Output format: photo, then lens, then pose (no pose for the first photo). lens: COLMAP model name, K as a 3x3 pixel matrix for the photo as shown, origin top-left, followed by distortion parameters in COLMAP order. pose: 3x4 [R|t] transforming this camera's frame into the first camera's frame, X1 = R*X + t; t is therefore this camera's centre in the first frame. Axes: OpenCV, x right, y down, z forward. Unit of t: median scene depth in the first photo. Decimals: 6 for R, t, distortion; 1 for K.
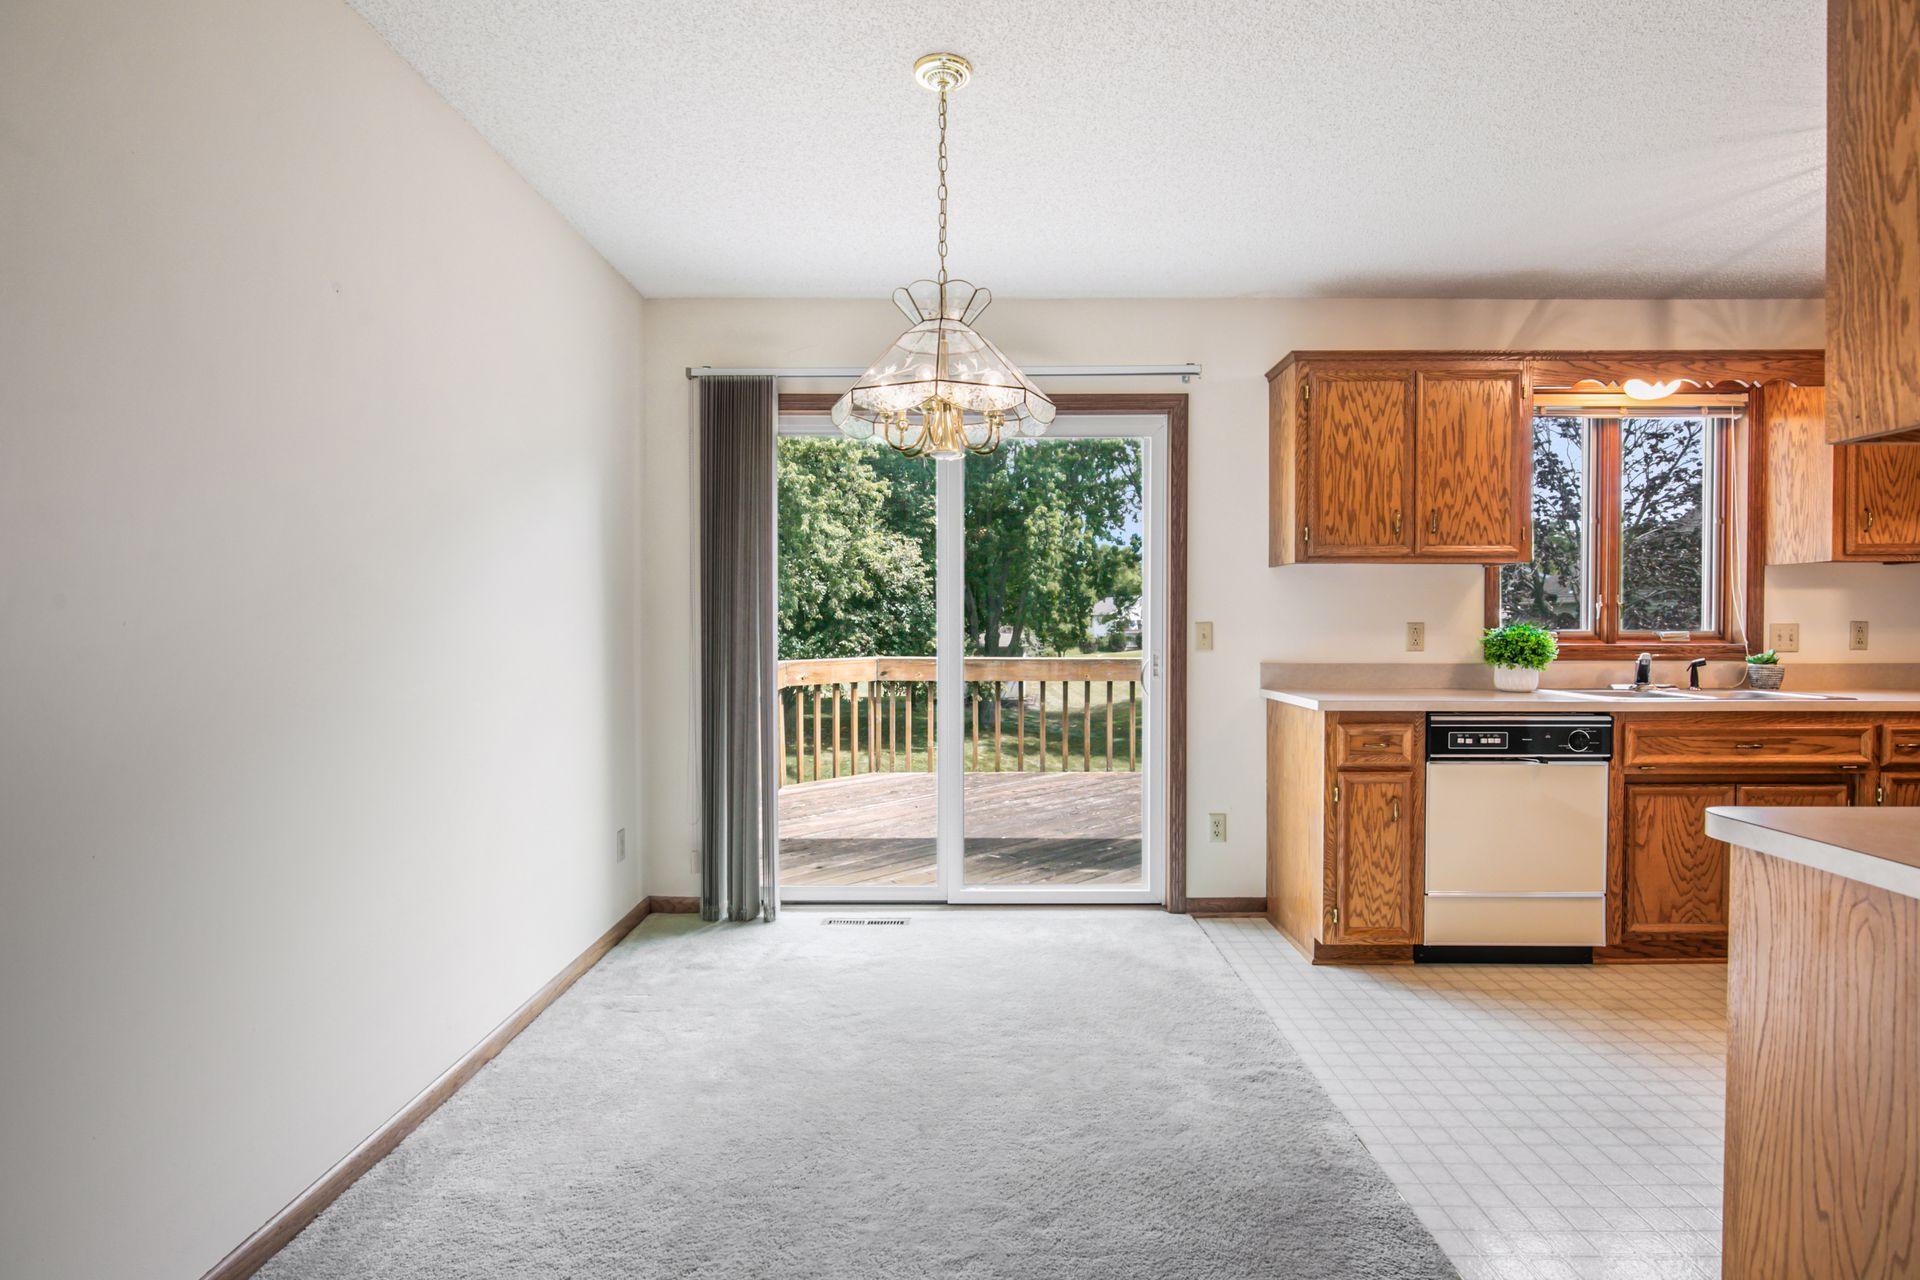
lens RADIAL K [[1027.8, 0, 961.6], [0, 1027.8, 641.1], [0, 0, 1]] dist [0.000217, -0.000724]
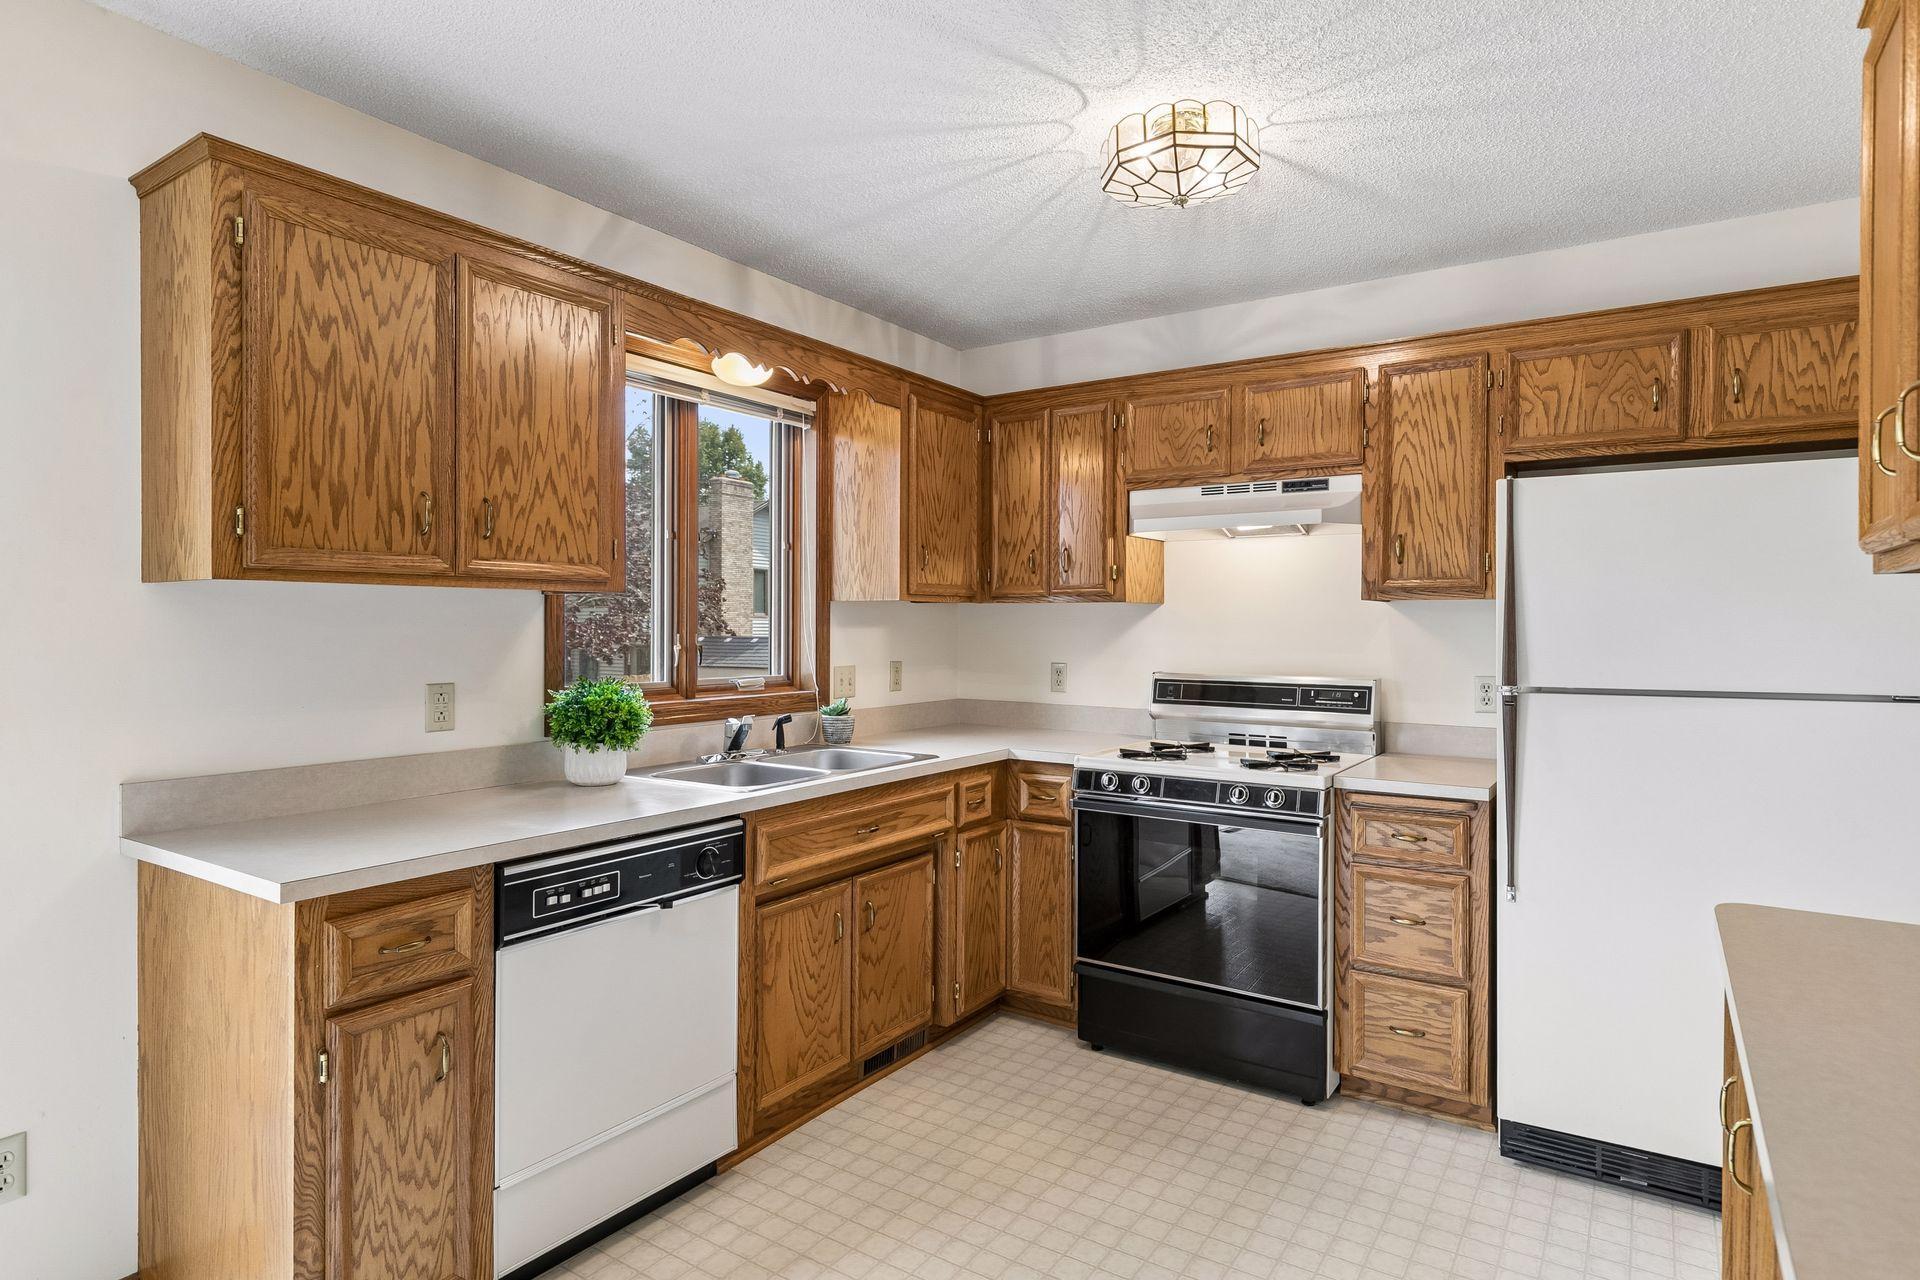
lens RADIAL K [[1027.8, 0, 963.8], [0, 1027.8, 629.9], [0, 0, 1]] dist [0.000217, -0.000724]
pose [[0.555481, -0.002578, 0.831525, 0.121655], [0.006224, 0.999980, -0.001058, -0.050471], [-0.831506, 0.005764, 0.555486, 0.446444]]
